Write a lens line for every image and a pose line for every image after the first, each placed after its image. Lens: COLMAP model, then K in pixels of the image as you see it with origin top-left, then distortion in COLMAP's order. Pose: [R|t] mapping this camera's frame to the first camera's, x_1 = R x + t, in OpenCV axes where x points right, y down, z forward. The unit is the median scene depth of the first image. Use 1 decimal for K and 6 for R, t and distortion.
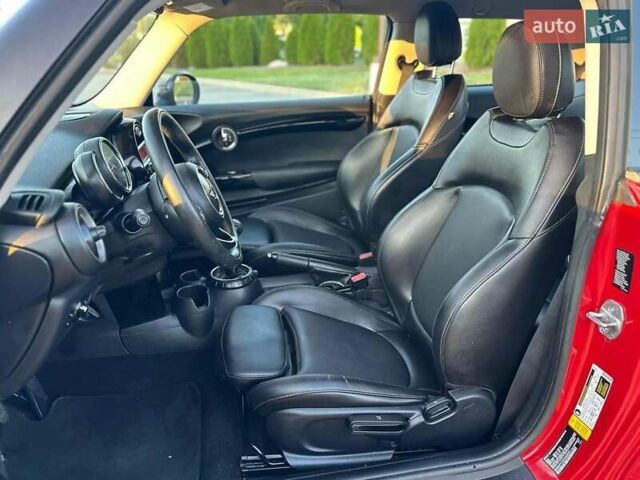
lens RADIAL K [[507.8, 0, 320.0], [0, 507.8, 240.0], [0, 0, 1]] dist [0.096584, -0.152713]
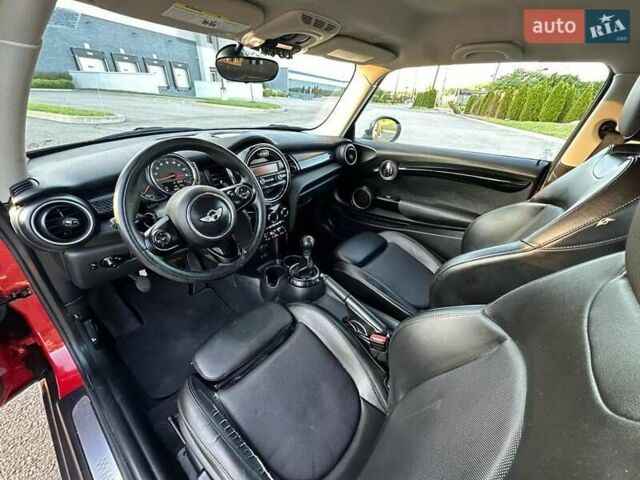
lens RADIAL K [[256.8, 0, 320.0], [0, 256.8, 240.0], [0, 0, 1]] dist [-0.001090, -0.000128]
pose [[0.658082, 0.411622, -0.630473, 0.336633], [-0.320514, 0.910831, 0.260112, -0.276799], [0.681322, 0.030901, 0.731332, 0.742916]]
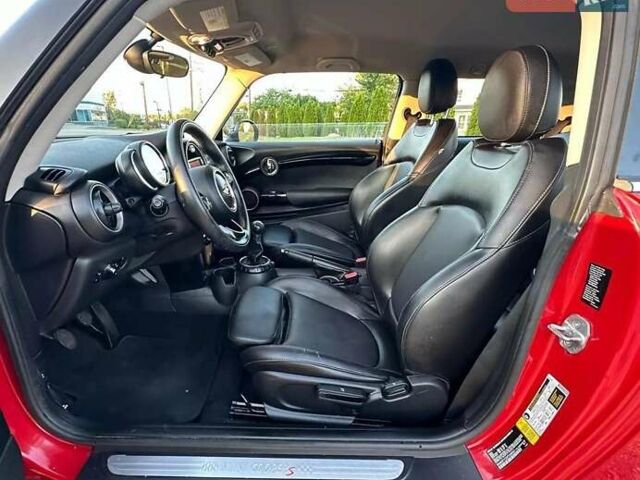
lens RADIAL K [[332.1, 0, 293.9], [0, 332.1, 262.6], [0, 0, 1]] dist [-0.002438, 0.000023]
pose [[0.980370, 0.097850, -0.171170, 0.103734], [-0.092989, 0.995008, 0.036212, 0.035518], [0.173859, -0.019585, 0.984576, 0.223945]]
